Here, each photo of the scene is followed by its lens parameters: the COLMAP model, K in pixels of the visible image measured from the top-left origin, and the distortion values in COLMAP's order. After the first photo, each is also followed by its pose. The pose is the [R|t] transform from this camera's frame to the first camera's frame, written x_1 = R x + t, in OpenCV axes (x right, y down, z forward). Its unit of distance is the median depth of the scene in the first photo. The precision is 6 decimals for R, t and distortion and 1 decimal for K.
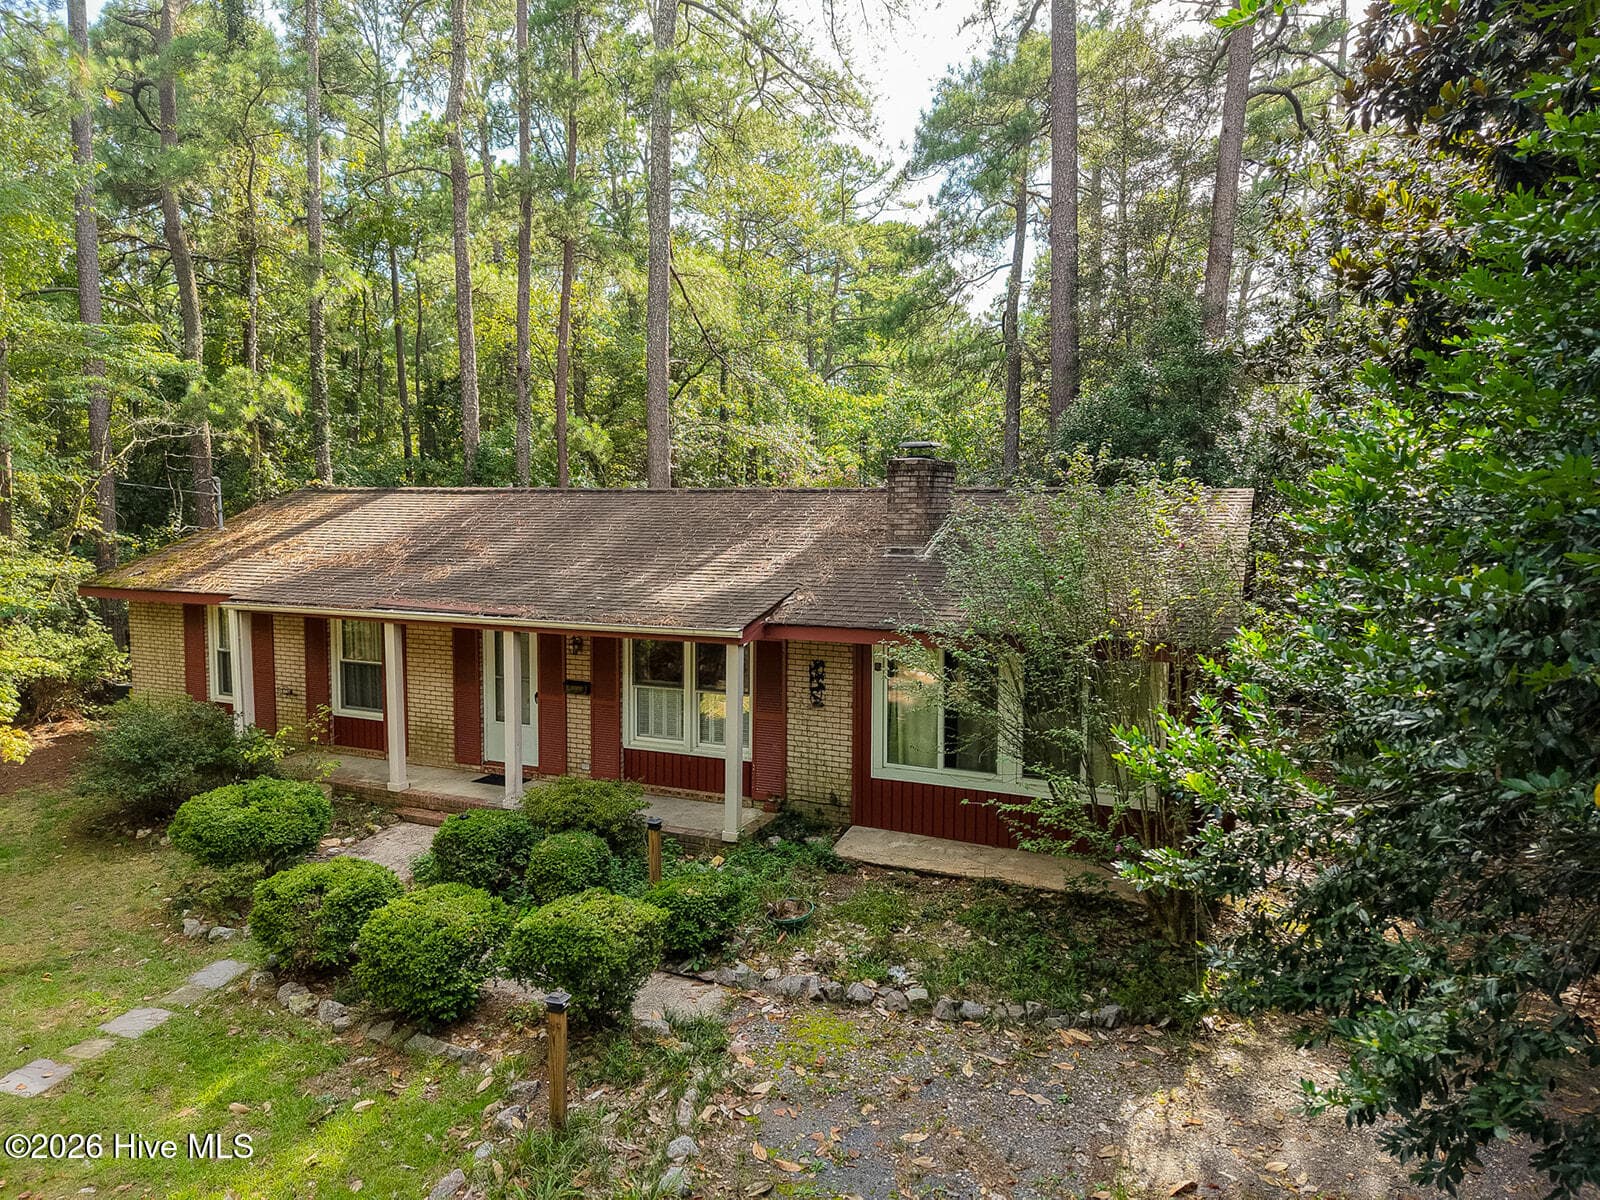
lens RADIAL K [[1040.5, 0, 800.0], [0, 1040.5, 600.0], [0, 0, 1]] dist [0.067642, -0.105324]
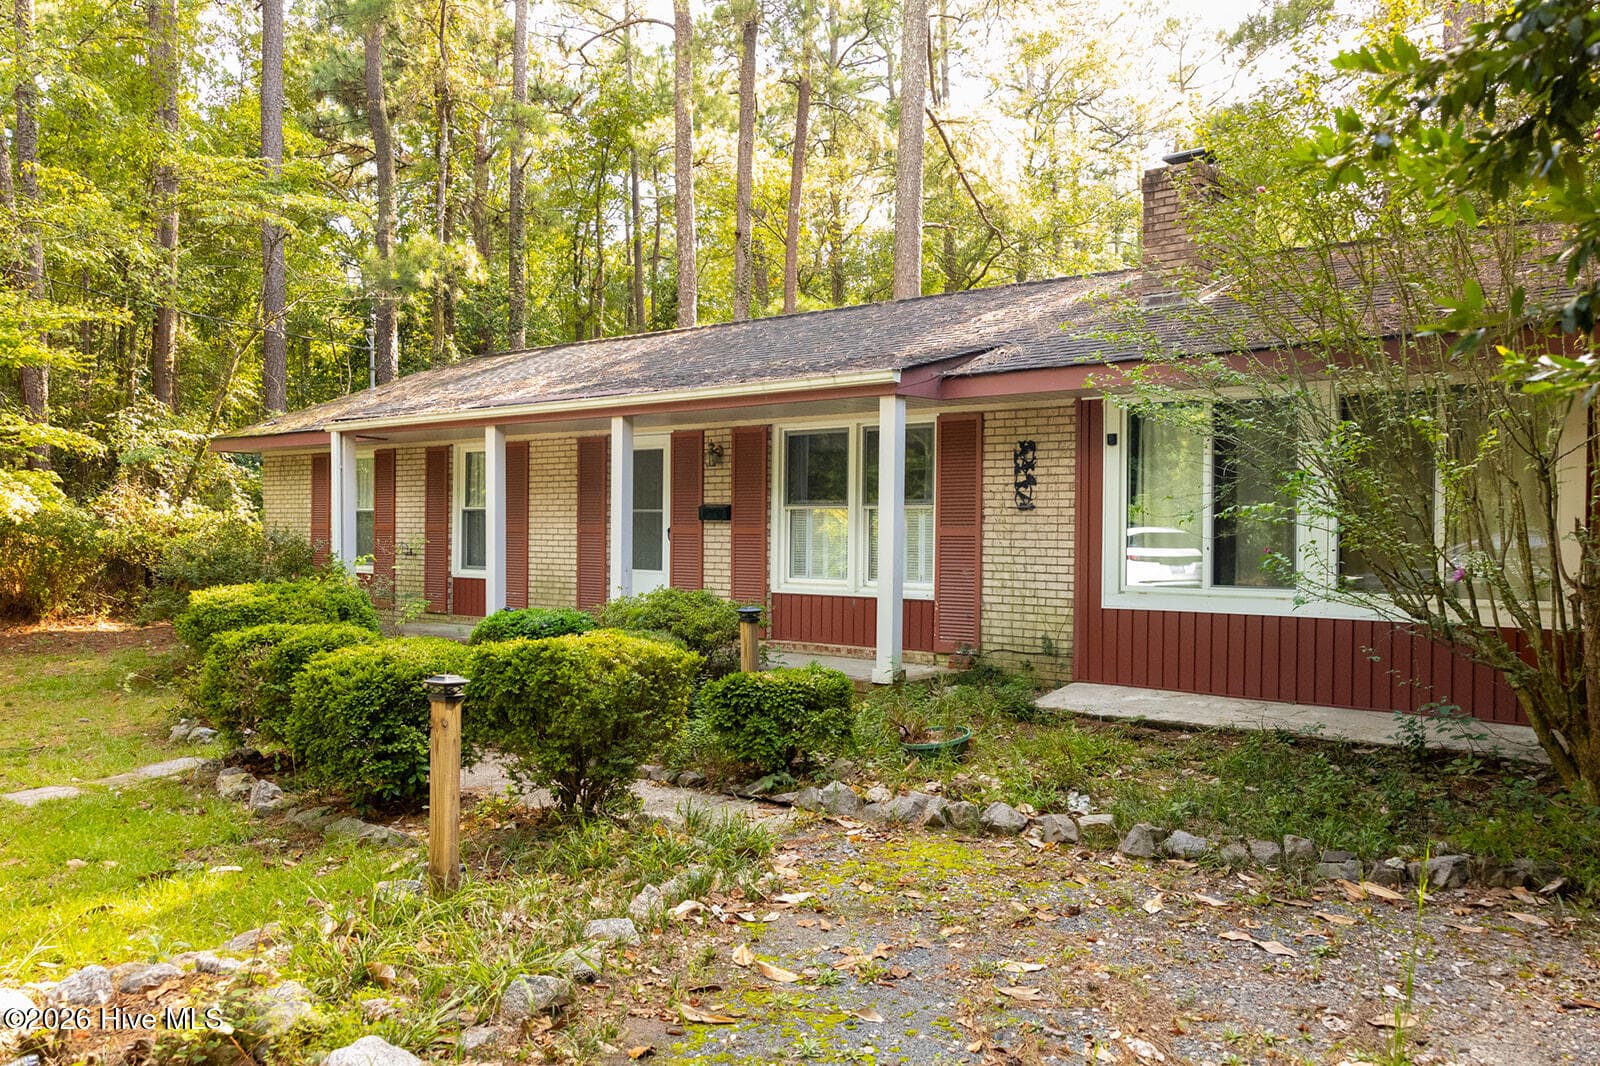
lens RADIAL K [[1269.4, 0, 800.0], [0, 1269.4, 533.0], [0, 0, 1]] dist [0.011659, -0.000160]
pose [[0.966147, 0.005555, -0.257932, 0.089678], [-0.021728, 0.997968, -0.059897, 0.172018], [0.257075, 0.063474, 0.964305, 0.161856]]
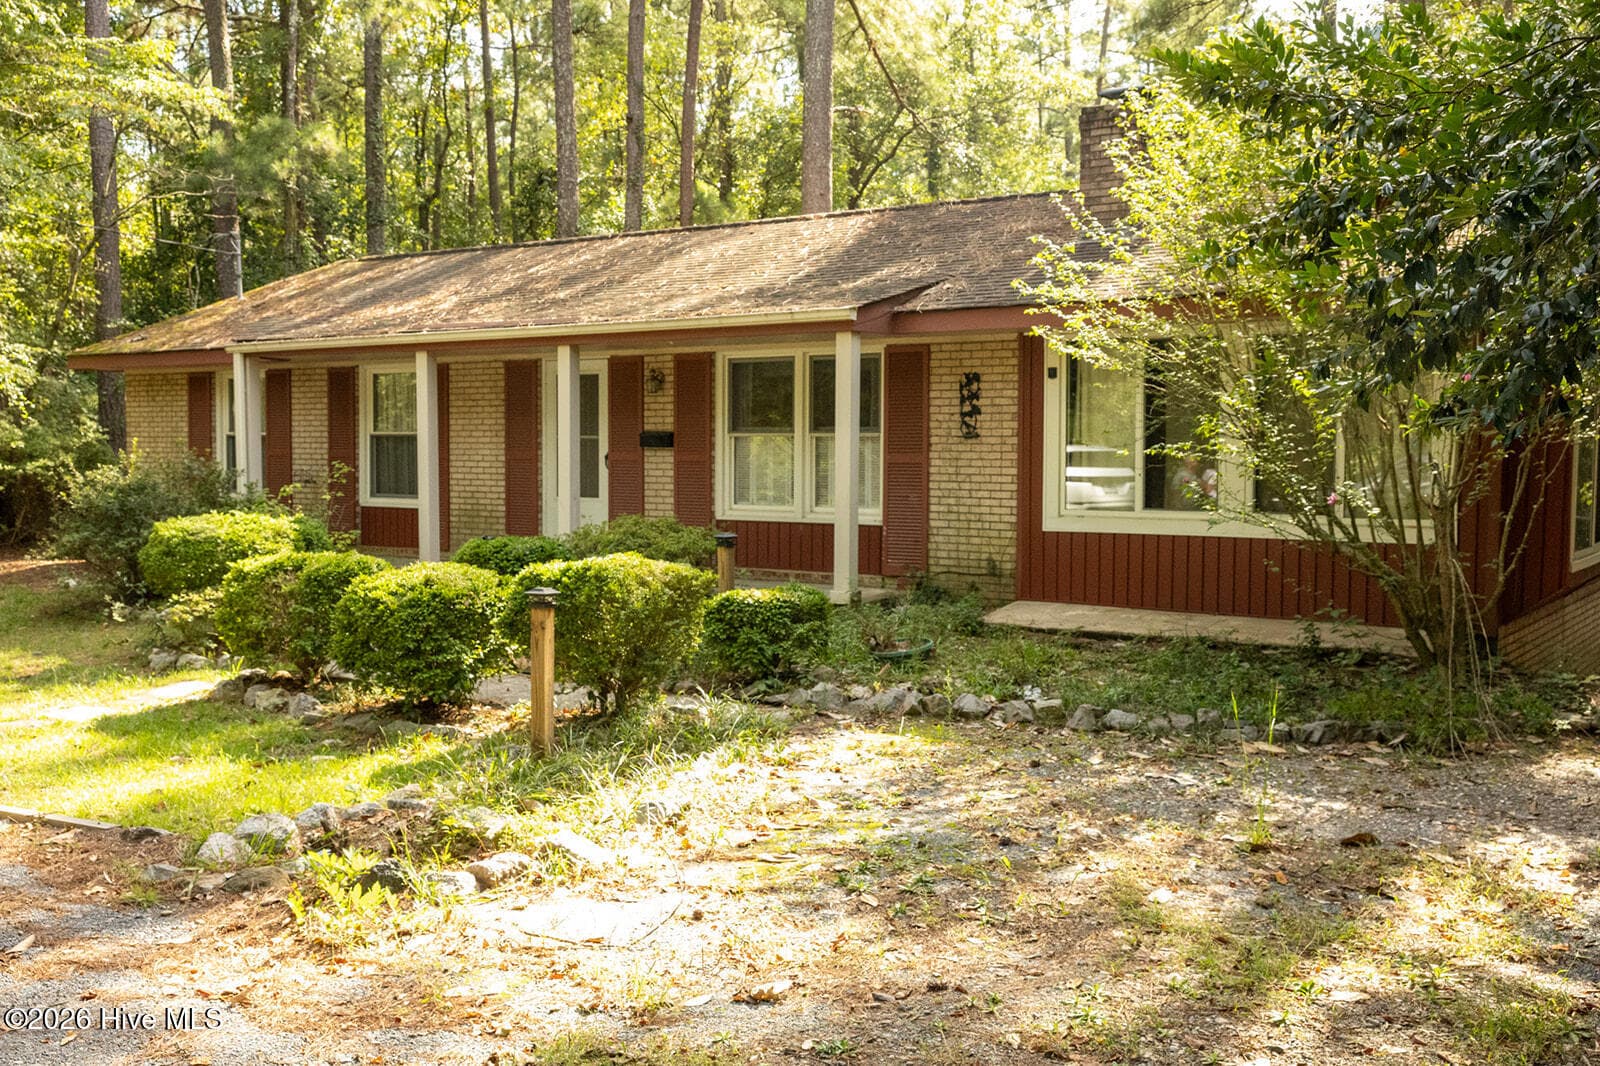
lens RADIAL K [[1520.2, 0, 794.9], [0, 1520.2, 497.8], [0, 0, 1]] dist [0.013732, 0.009710]
pose [[0.984690, 0.006038, -0.174209, 0.081070], [-0.011086, 0.999546, -0.028017, 0.175443], [0.173961, 0.029519, 0.984310, -0.050472]]
